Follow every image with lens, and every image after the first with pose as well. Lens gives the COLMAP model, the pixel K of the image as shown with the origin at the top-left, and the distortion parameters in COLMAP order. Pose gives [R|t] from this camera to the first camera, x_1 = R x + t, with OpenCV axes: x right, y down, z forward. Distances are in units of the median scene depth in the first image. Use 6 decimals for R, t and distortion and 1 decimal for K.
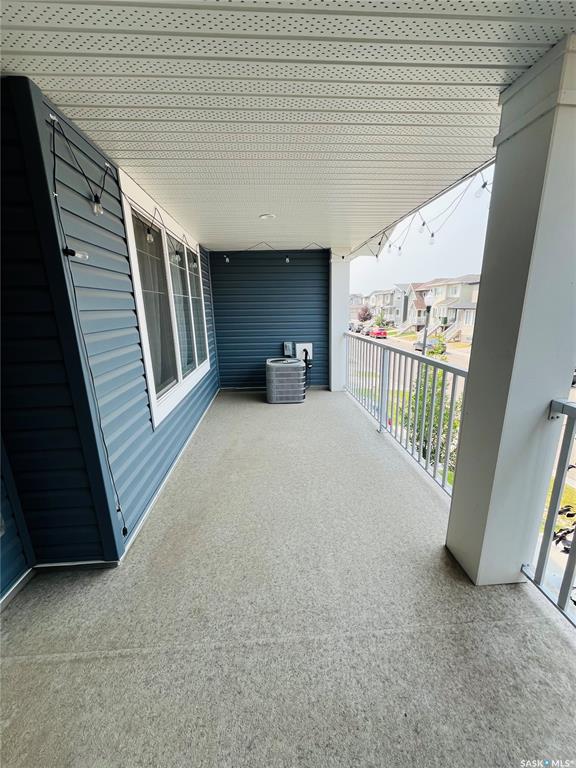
lens RADIAL K [[306.6, 0, 288.8], [0, 306.6, 384.1], [0, 0, 1]] dist [-0.003623, 0.000284]
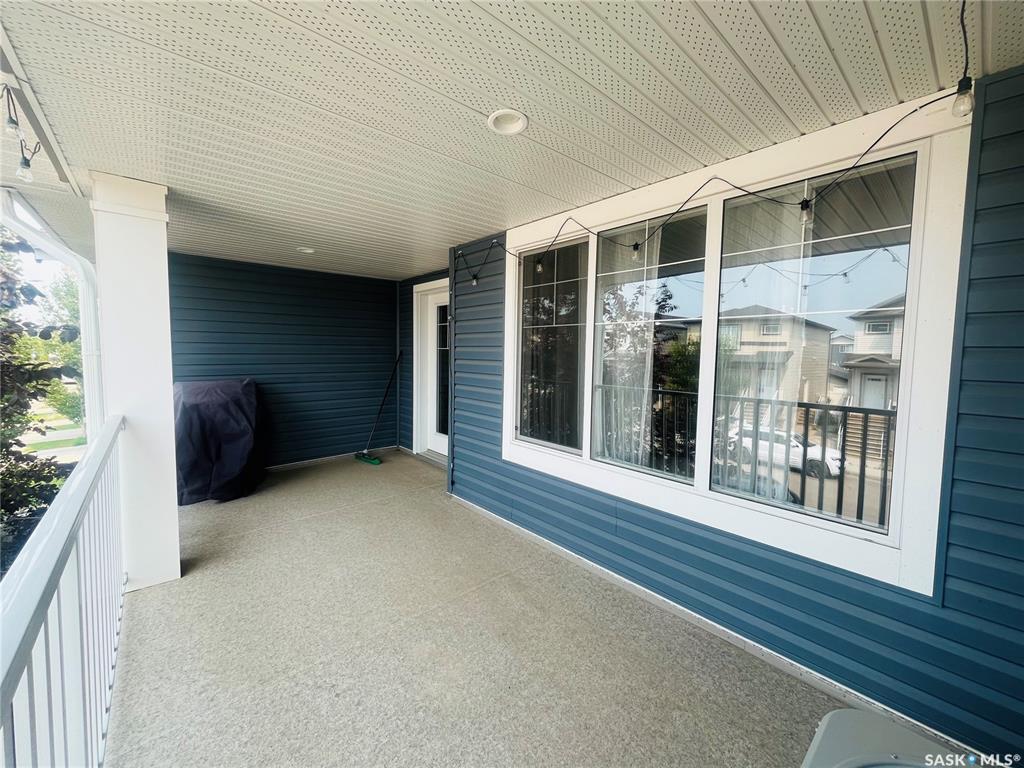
lens RADIAL K [[408.9, 0, 513.7], [0, 408.9, 377.4], [0, 0, 1]] dist [-0.003623, 0.000284]
pose [[-0.789944, 0.048740, -0.611239, 0.367324], [-0.153585, 0.949333, 0.274188, -0.512483], [0.593634, 0.310470, -0.742434, 2.019181]]
